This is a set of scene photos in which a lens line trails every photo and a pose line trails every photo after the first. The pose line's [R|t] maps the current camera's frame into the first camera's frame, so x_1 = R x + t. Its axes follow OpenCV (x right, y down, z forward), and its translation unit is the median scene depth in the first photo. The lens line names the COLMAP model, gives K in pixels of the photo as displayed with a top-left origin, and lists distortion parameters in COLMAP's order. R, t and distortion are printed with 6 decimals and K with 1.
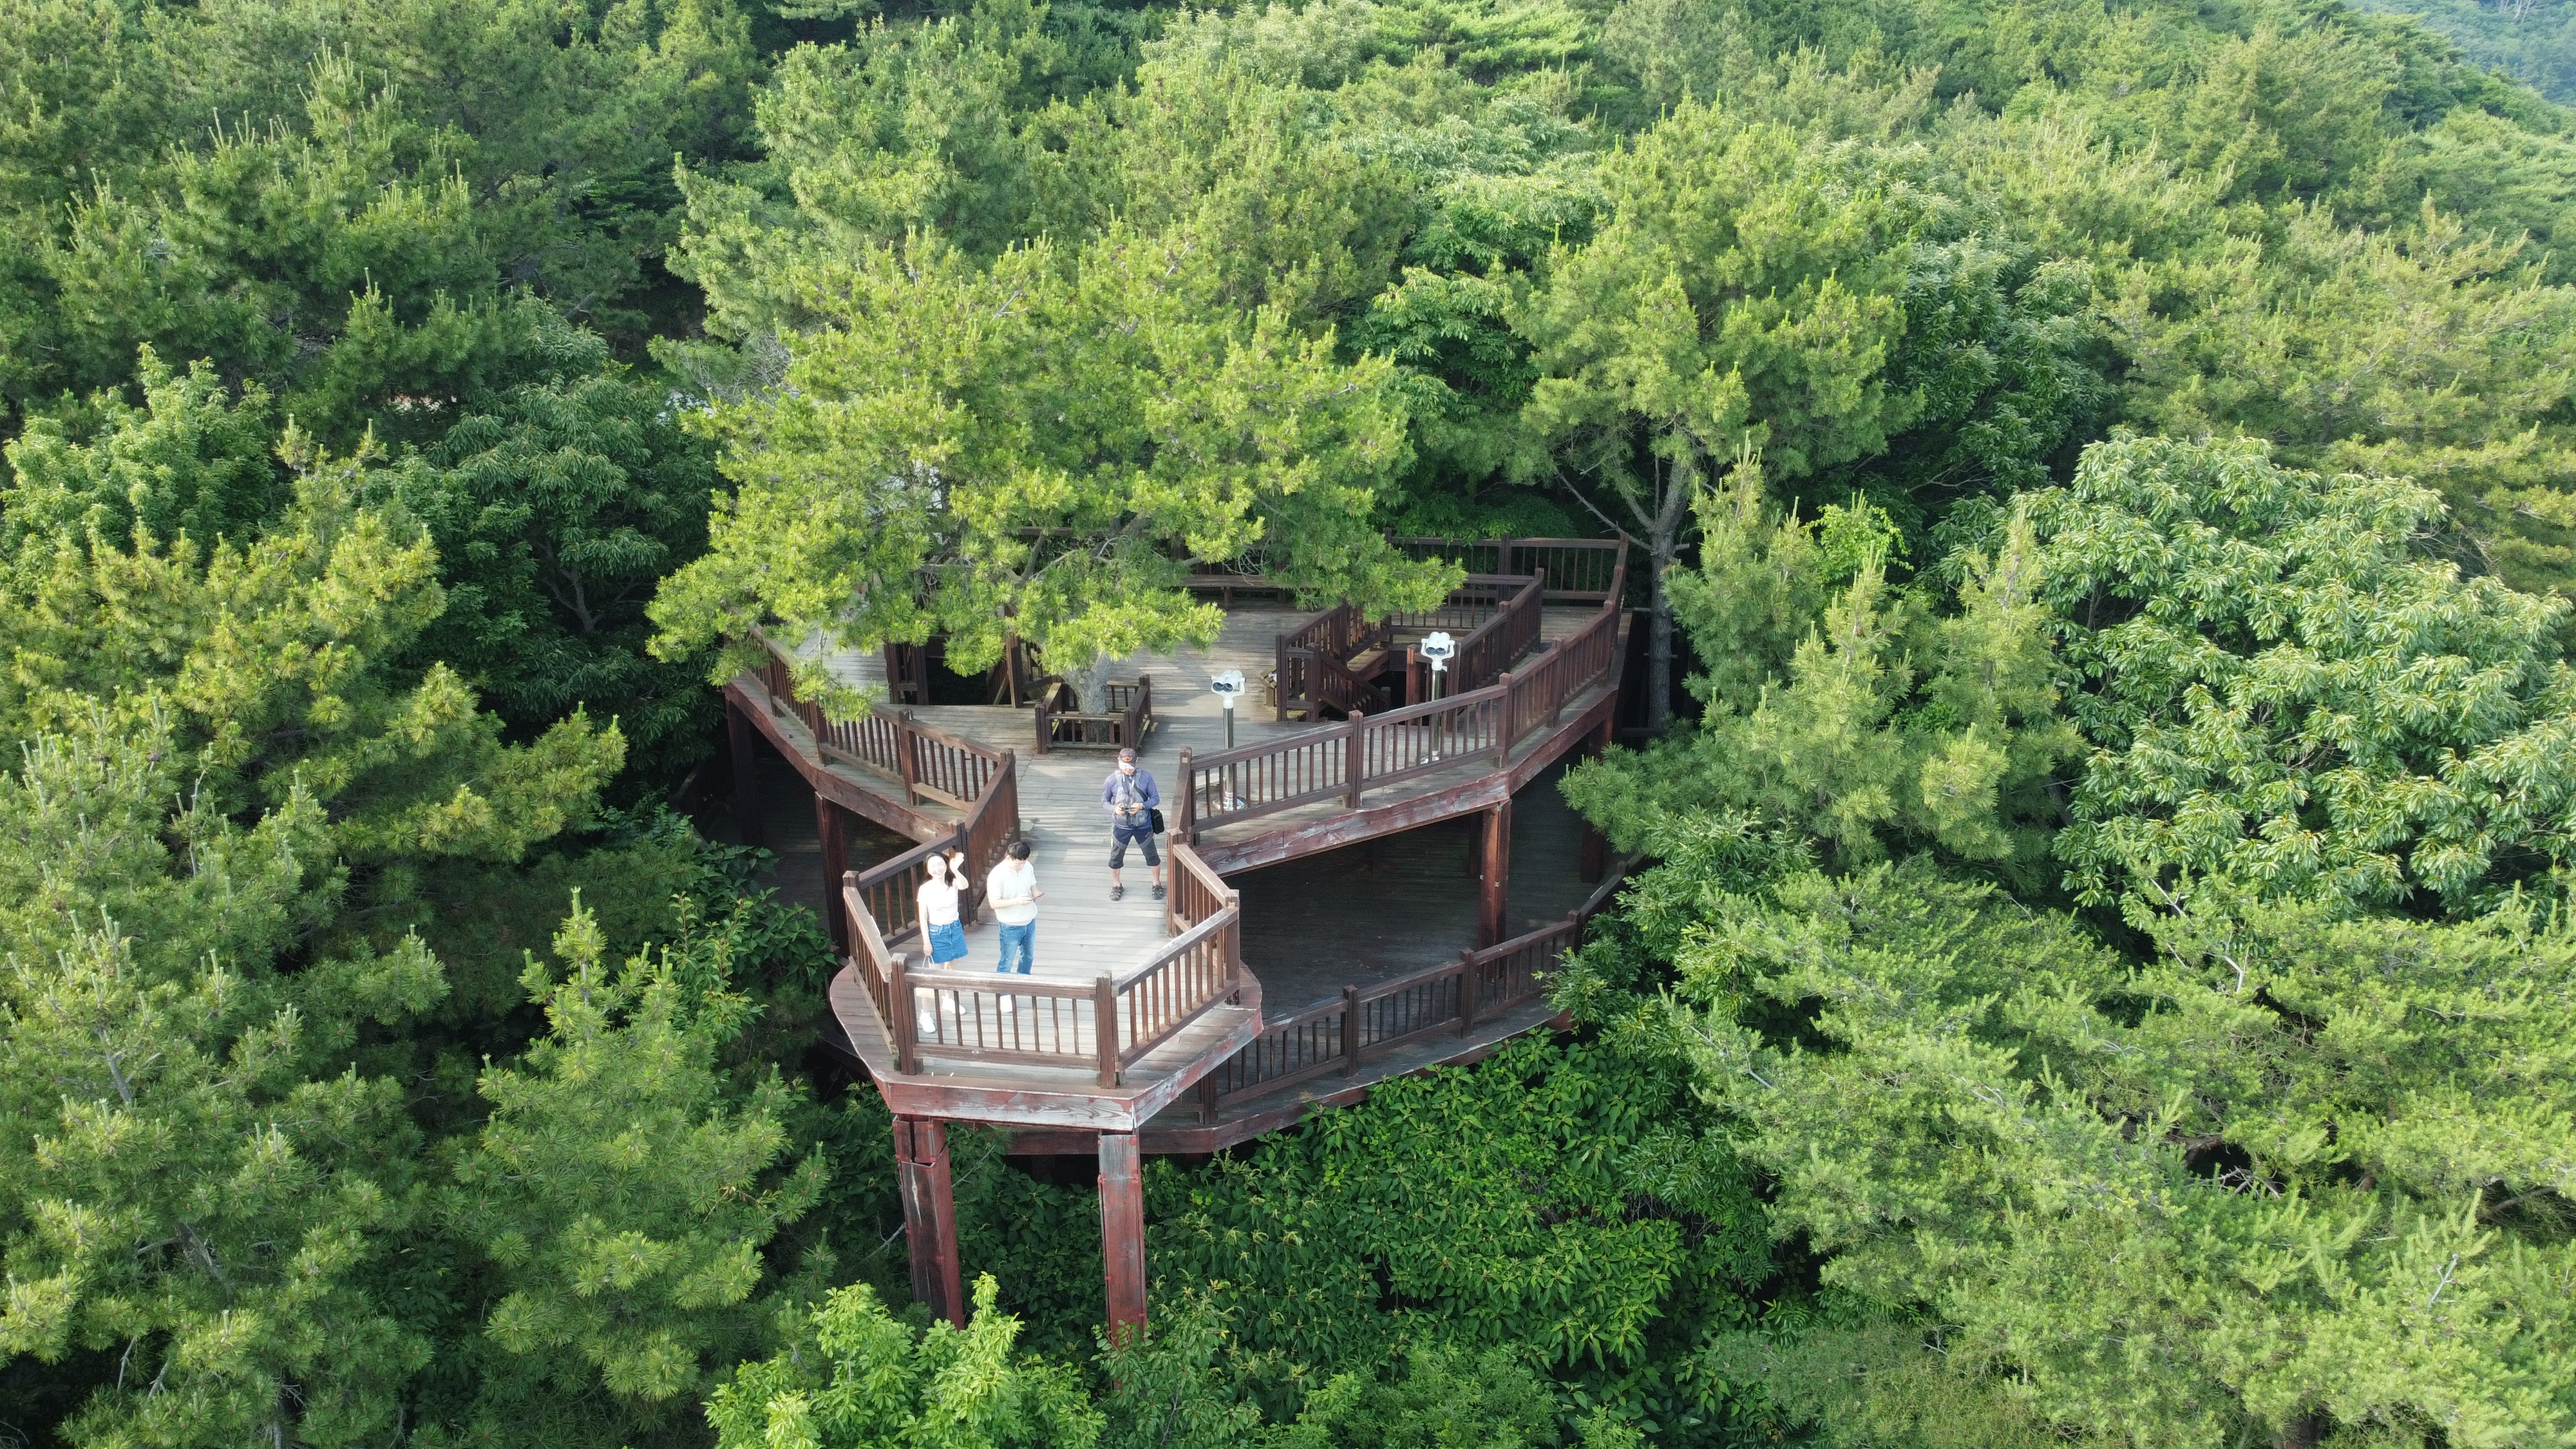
lens RADIAL K [[1946.8, 0, 1288.0], [0, 1946.8, 724.5], [0, 0, 1]] dist [-0.010607, -0.005190]
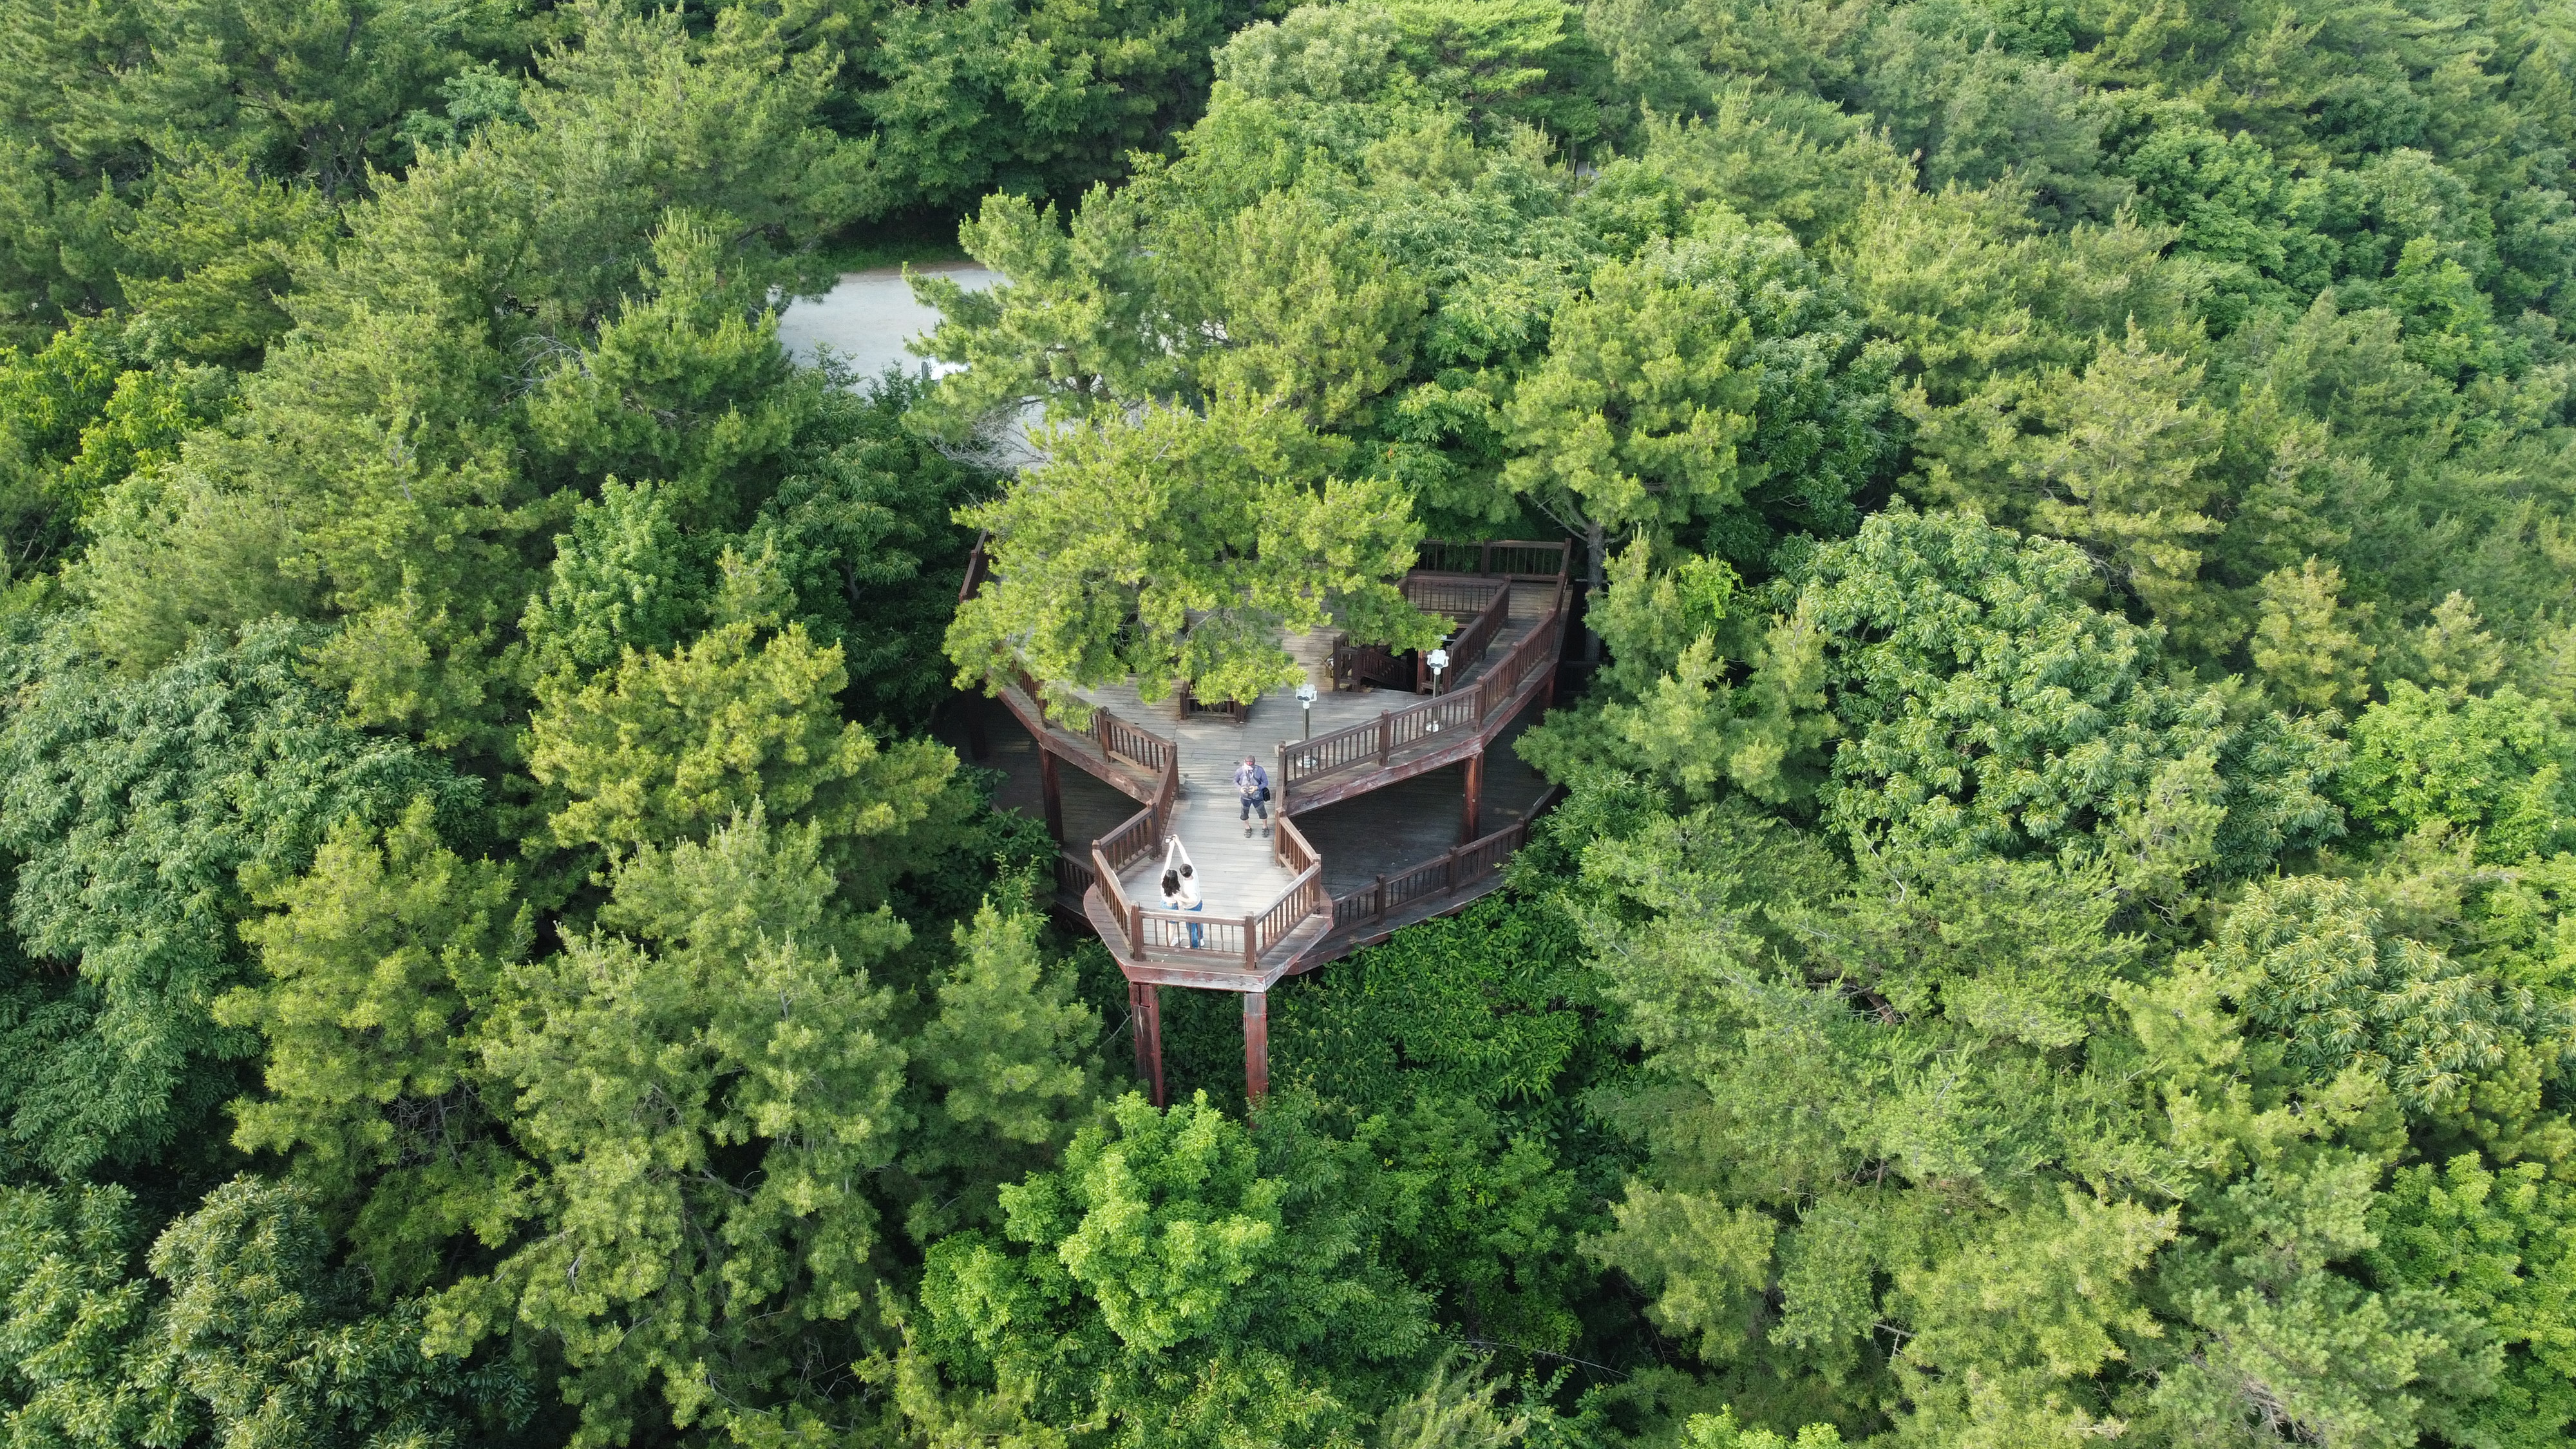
lens RADIAL K [[1946.8, 0, 1288.0], [0, 1946.8, 724.5], [0, 0, 1]] dist [-0.010607, -0.005190]
pose [[0.999990, 0.000258, -0.004492, -0.039347], [0.000605, 0.981577, 0.191067, -0.307290], [0.004458, -0.191067, 0.981567, -0.587994]]
